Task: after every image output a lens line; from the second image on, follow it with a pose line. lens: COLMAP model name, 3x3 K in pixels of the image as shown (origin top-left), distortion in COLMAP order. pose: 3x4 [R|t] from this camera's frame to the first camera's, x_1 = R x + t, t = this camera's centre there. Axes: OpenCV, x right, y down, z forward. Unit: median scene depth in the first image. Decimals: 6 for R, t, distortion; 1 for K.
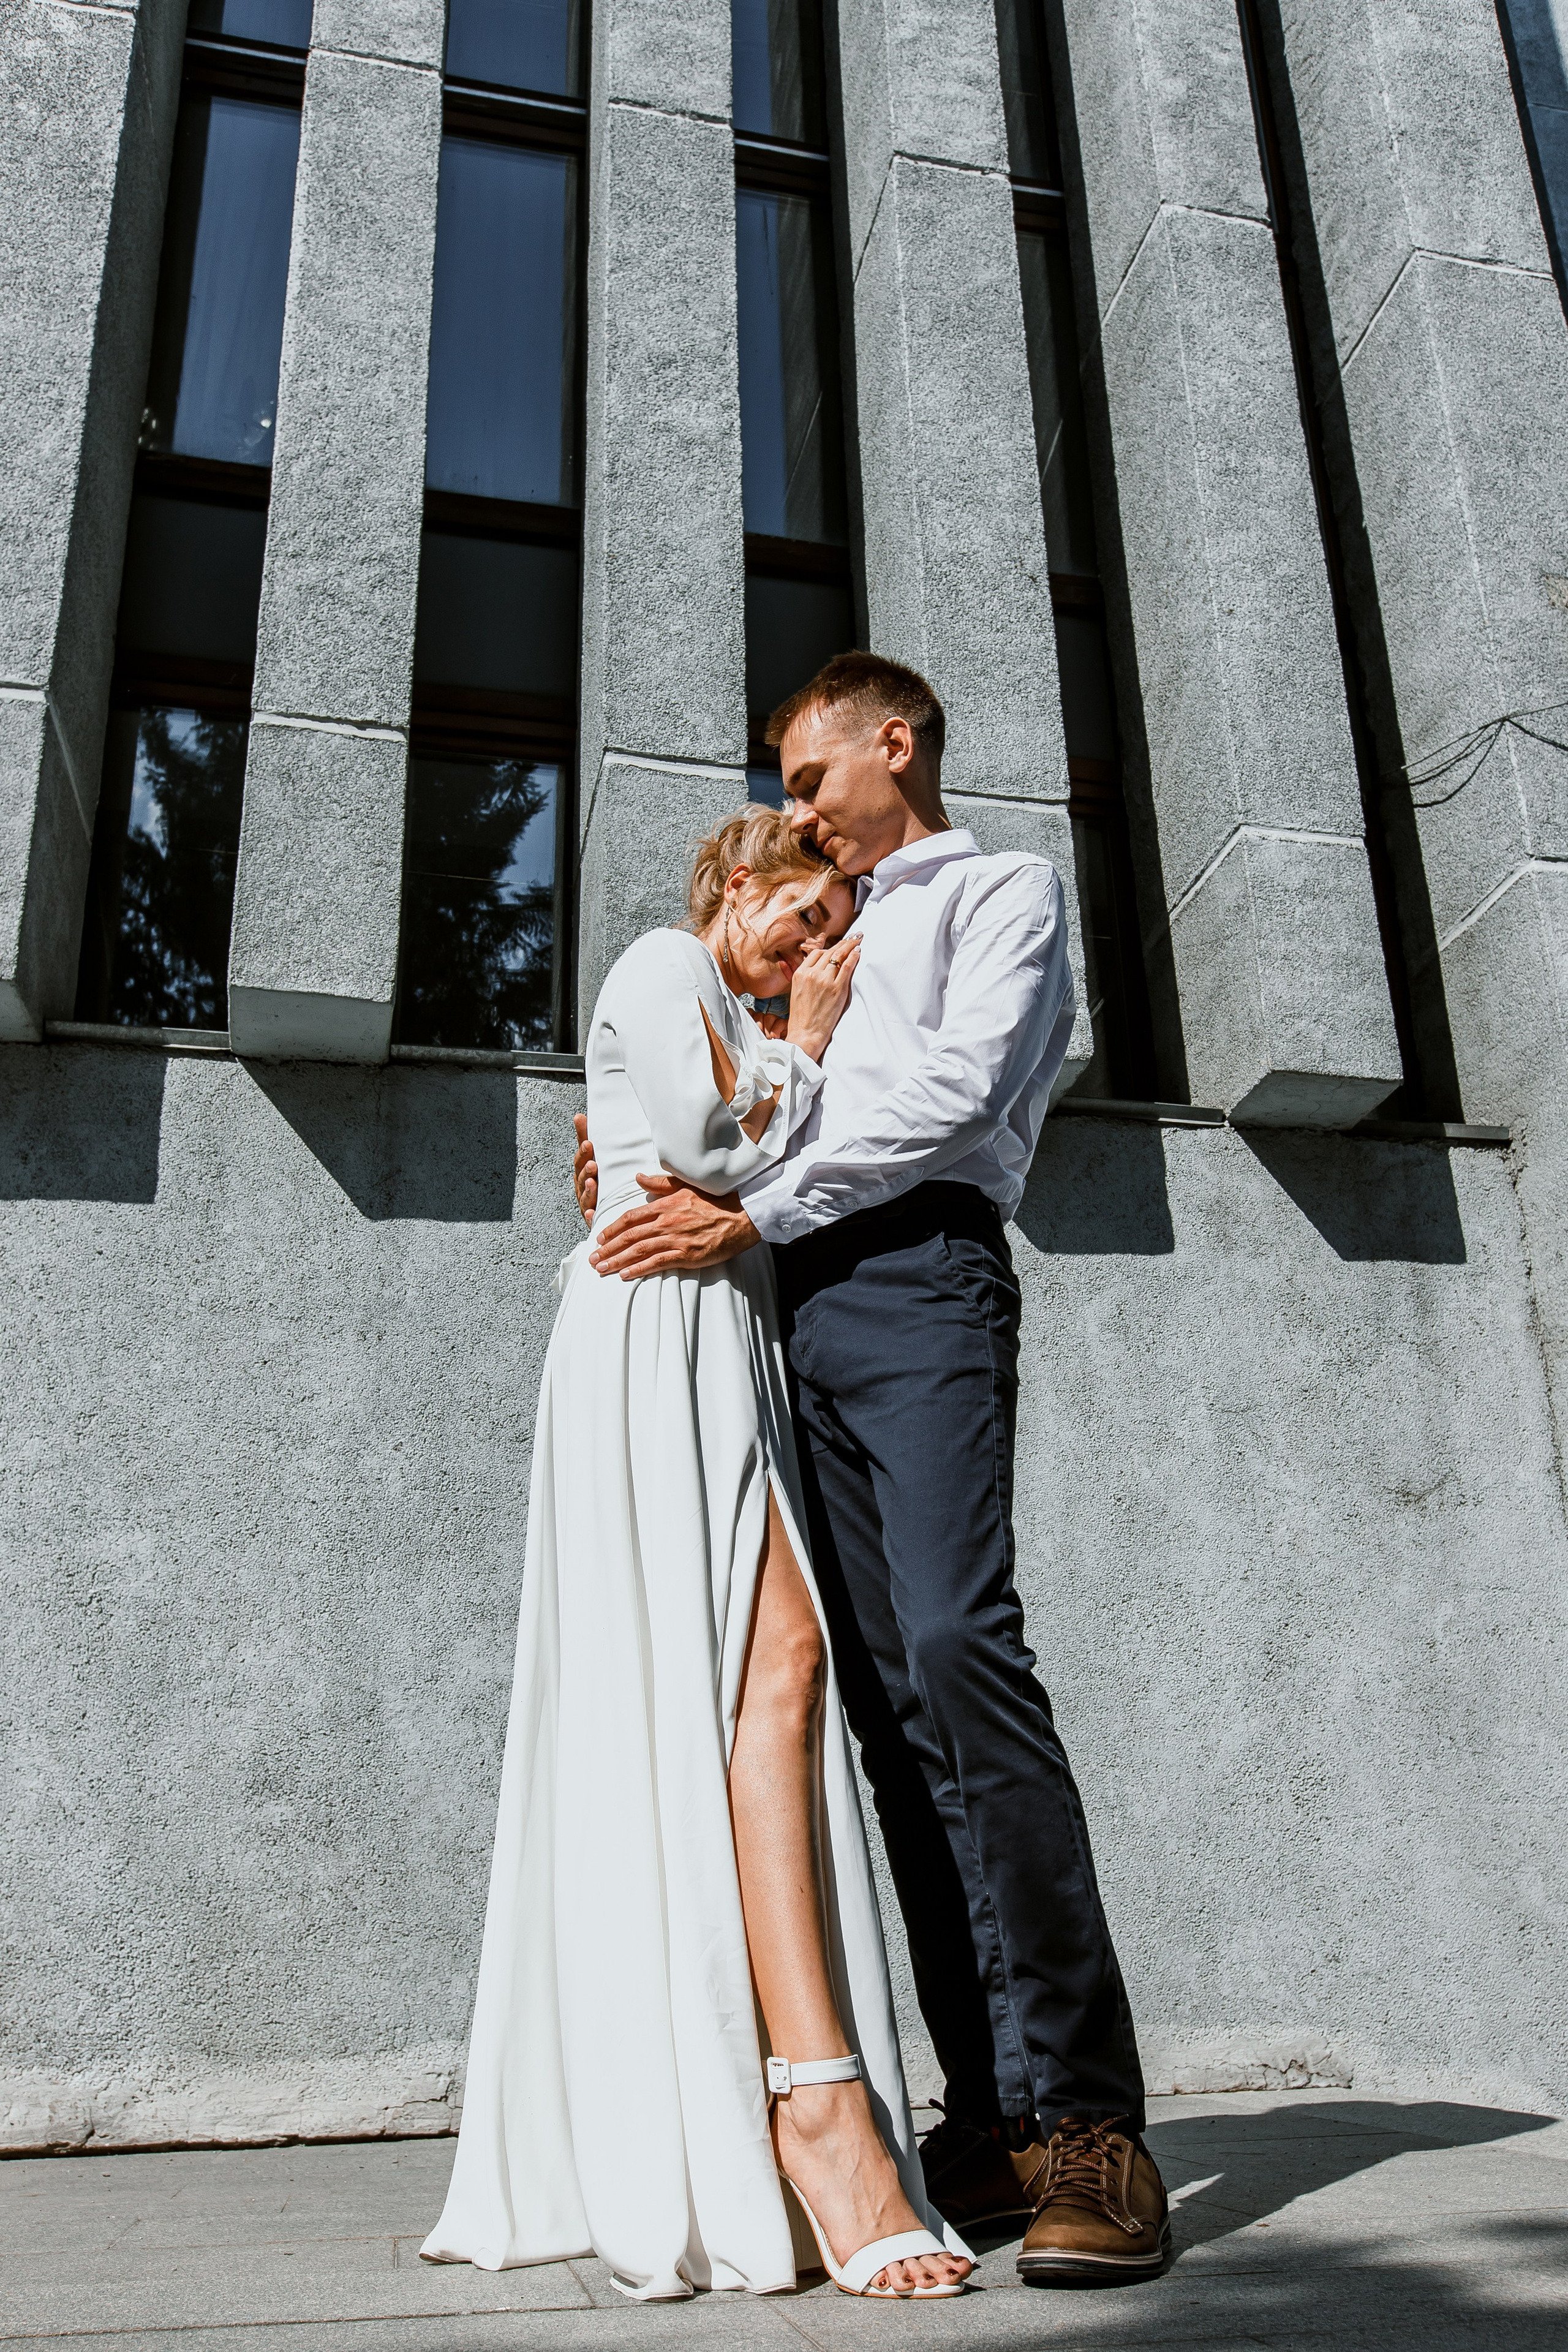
lens RADIAL K [[1920.4, 0, 790.6], [0, 1920.4, 1233.3], [0, 0, 1]] dist [0.005753, -0.007916]
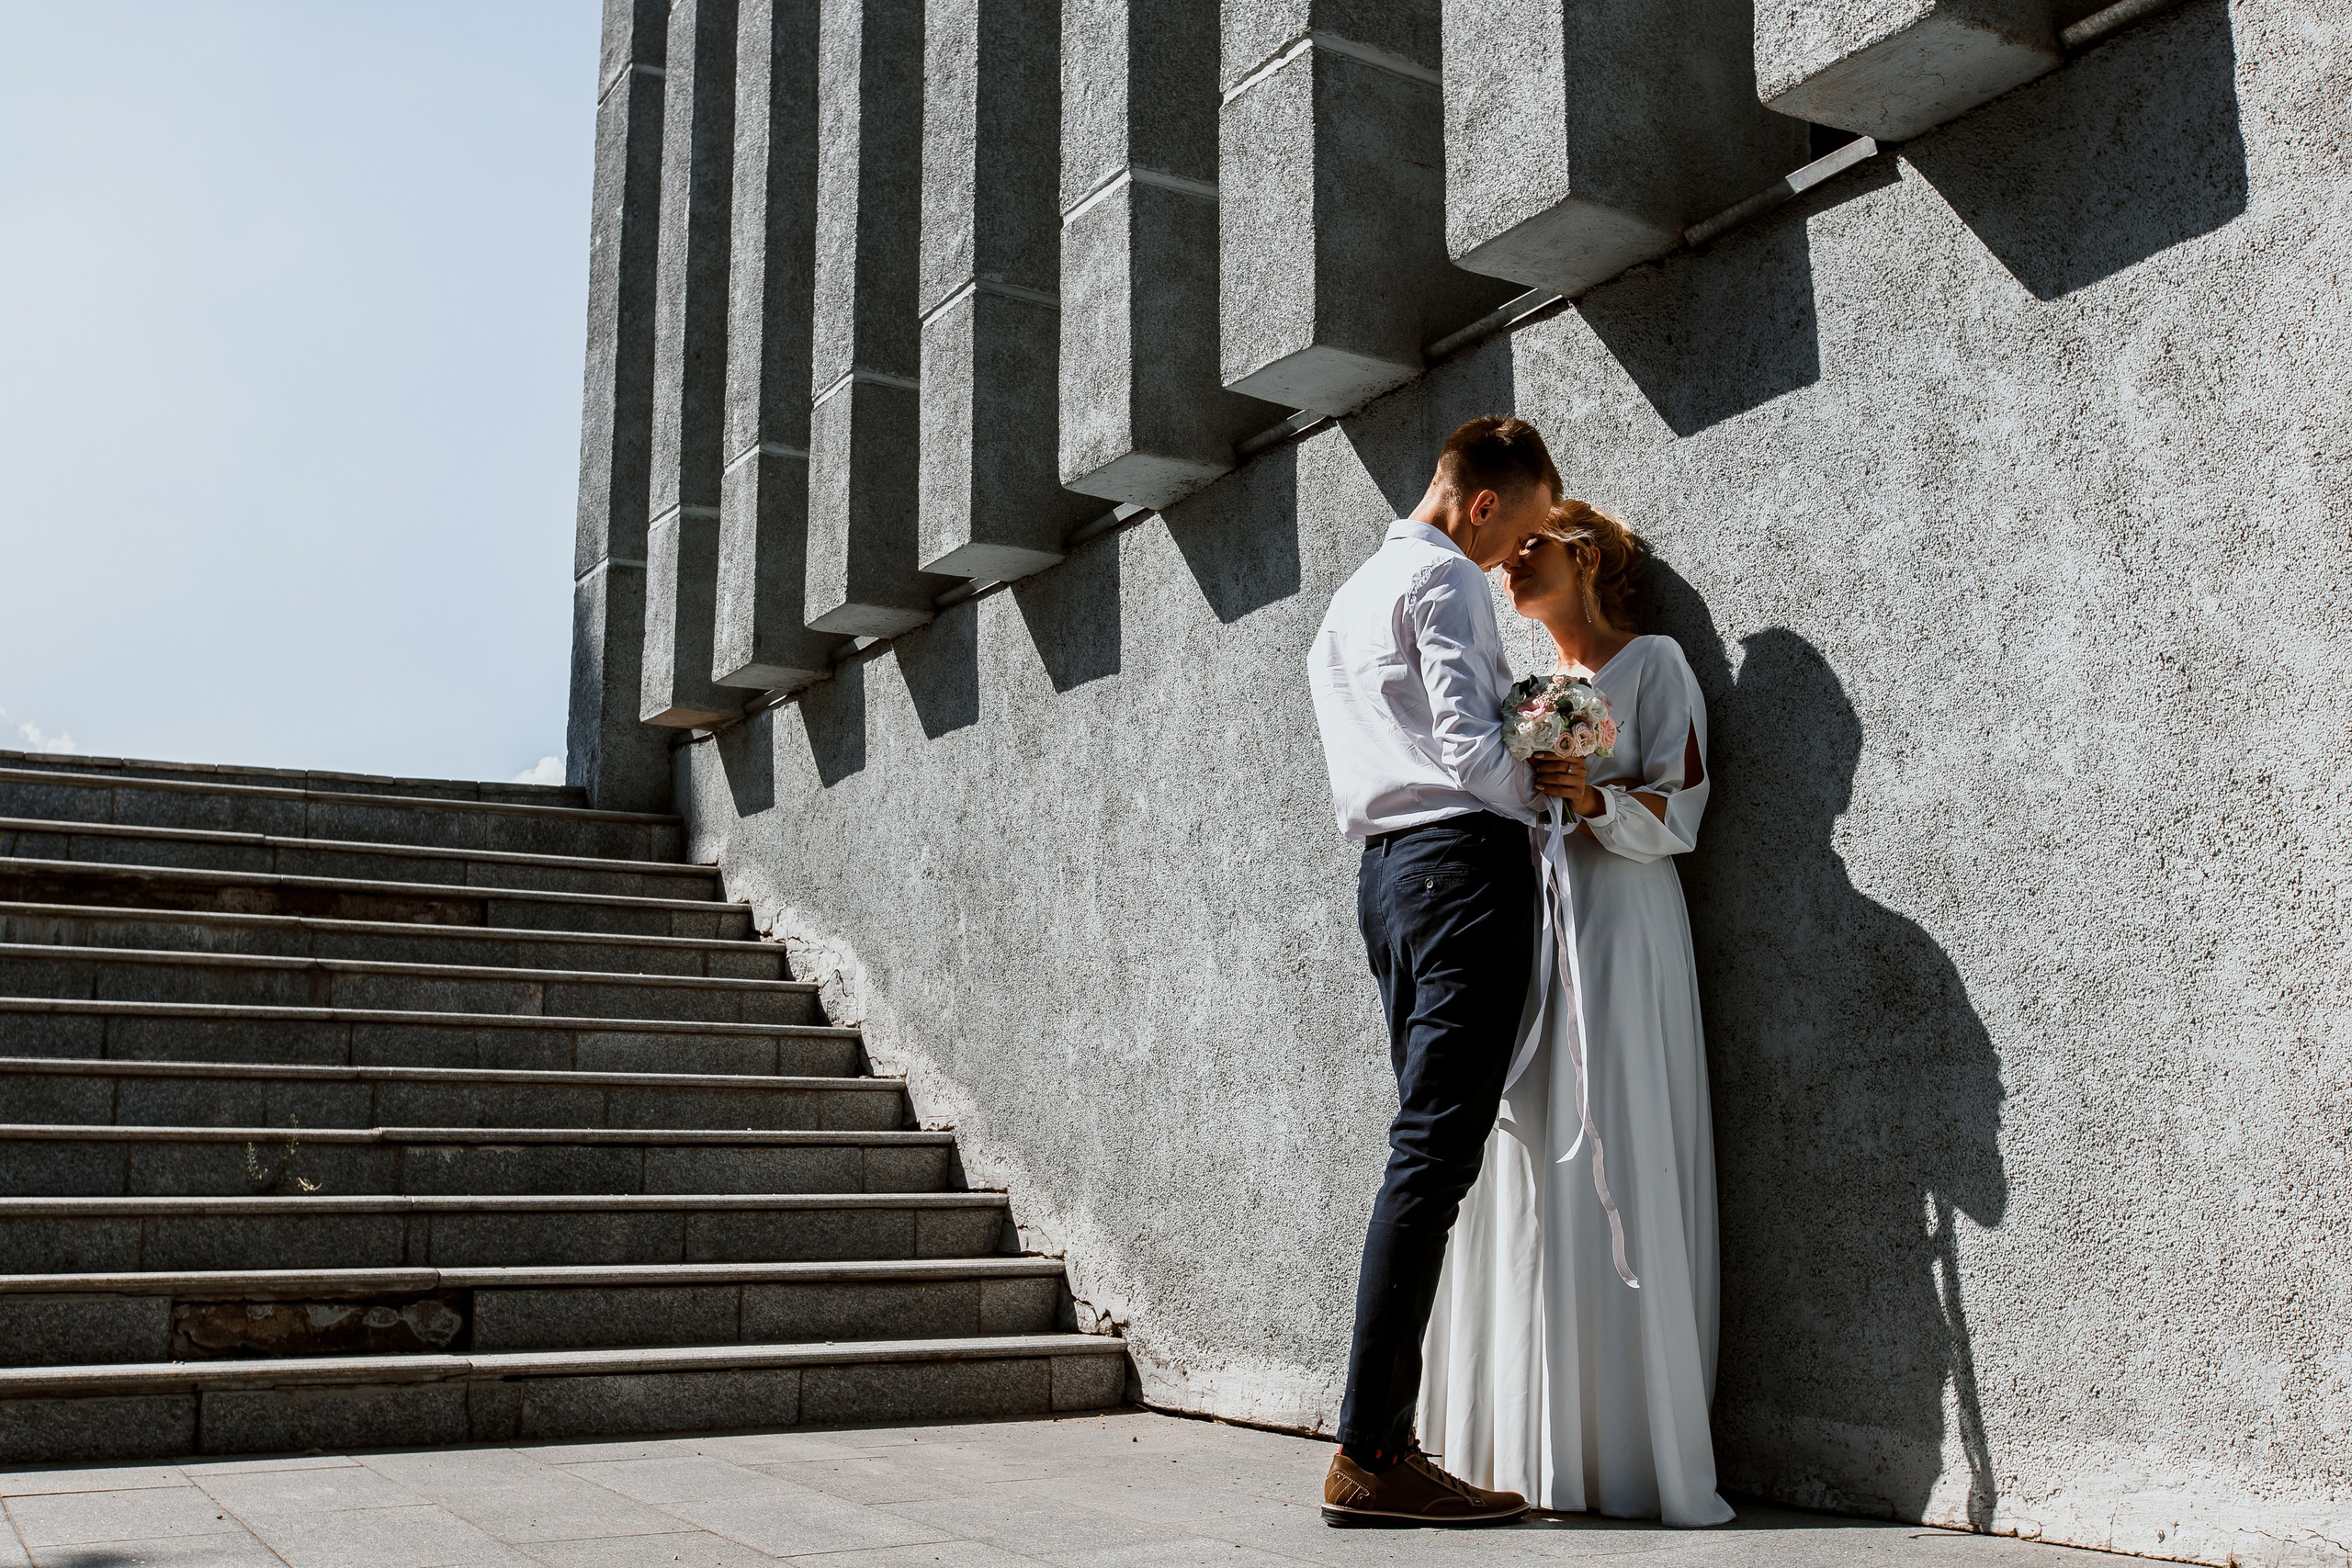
lens RADIAL K [[2254.9, 0, 1171.6], [0, 2254.9, 751.9], [0, 0, 1]] dist [-0.005519, 0.002585]
pose [[0.326828, -0.152286, -0.932734, 0.755006], [0.339719, 0.939897, -0.034418, 0.082694], [0.881915, -0.305619, 0.358919, 0.445078]]
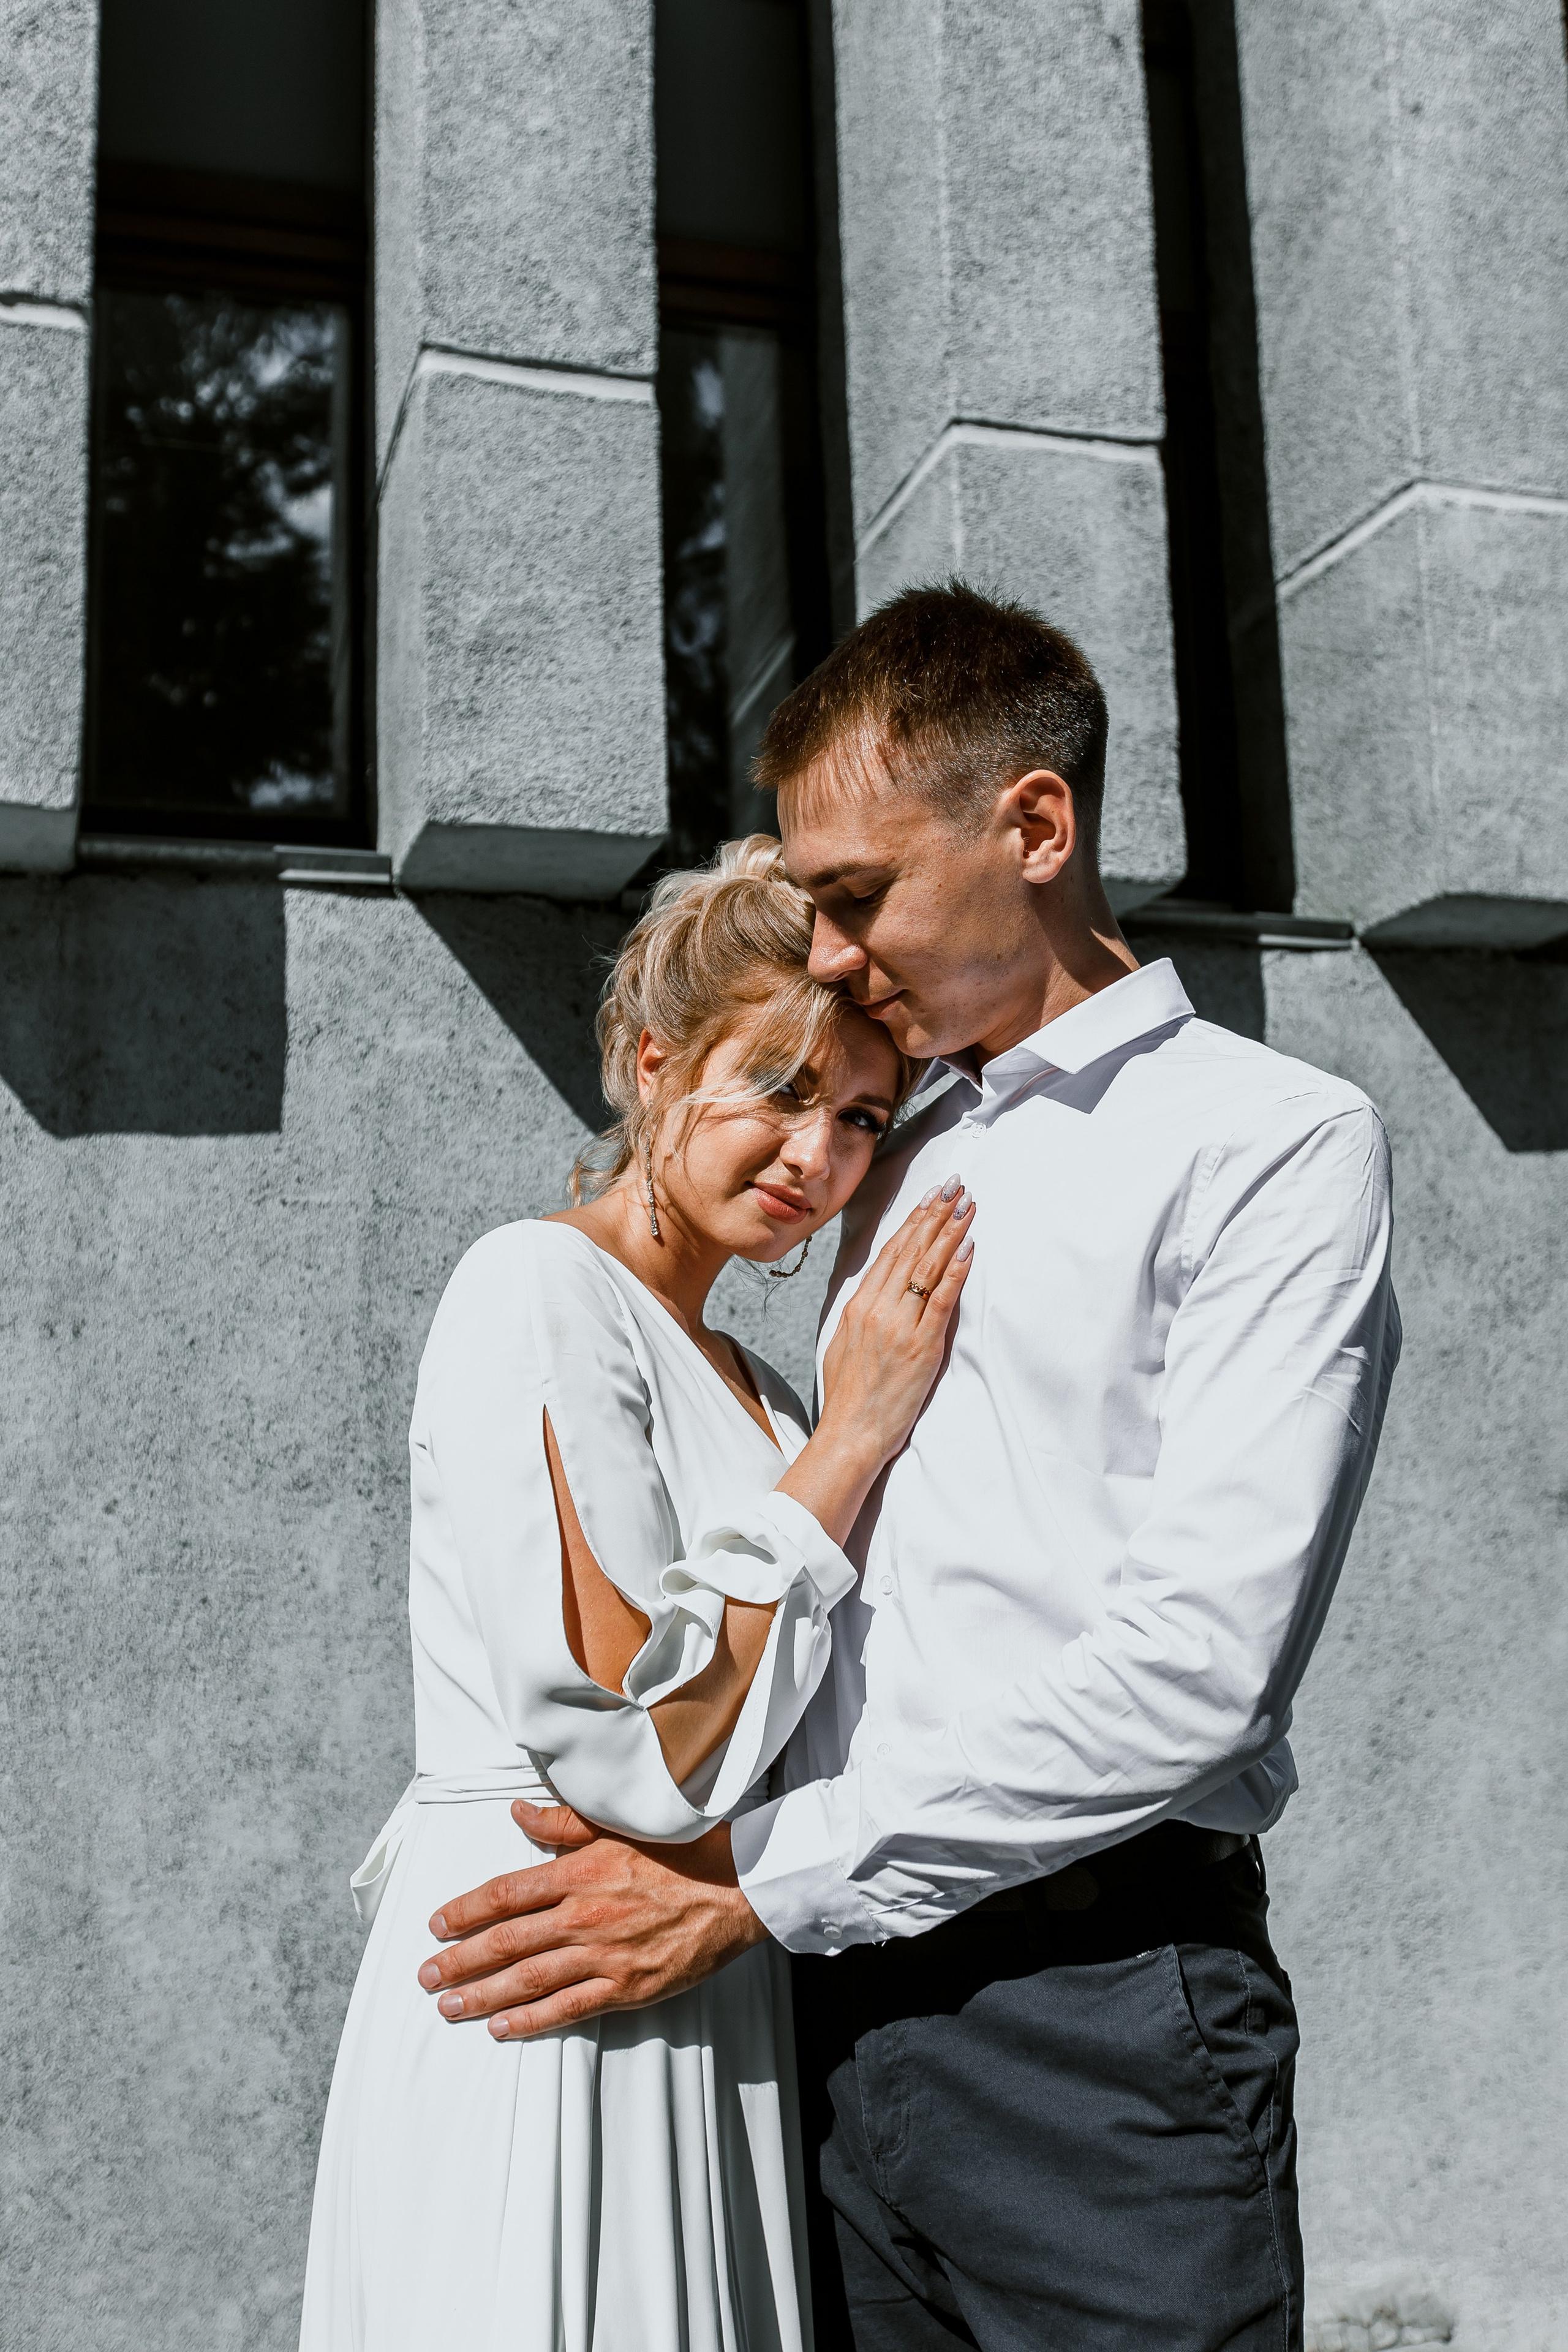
lens RADIAL K [[2287.9, 0, 784.0], [0, 2287.9, 1176.0], [0, 0, 1]] dist [-0.008285, -0.001585]
pose [[0.996973, 0.012874, 0.076679, -0.036050], [-0.029741, 0.974344, 0.223092, -0.166533], [-0.071839, -0.224697, 0.971777, 0.242927]]
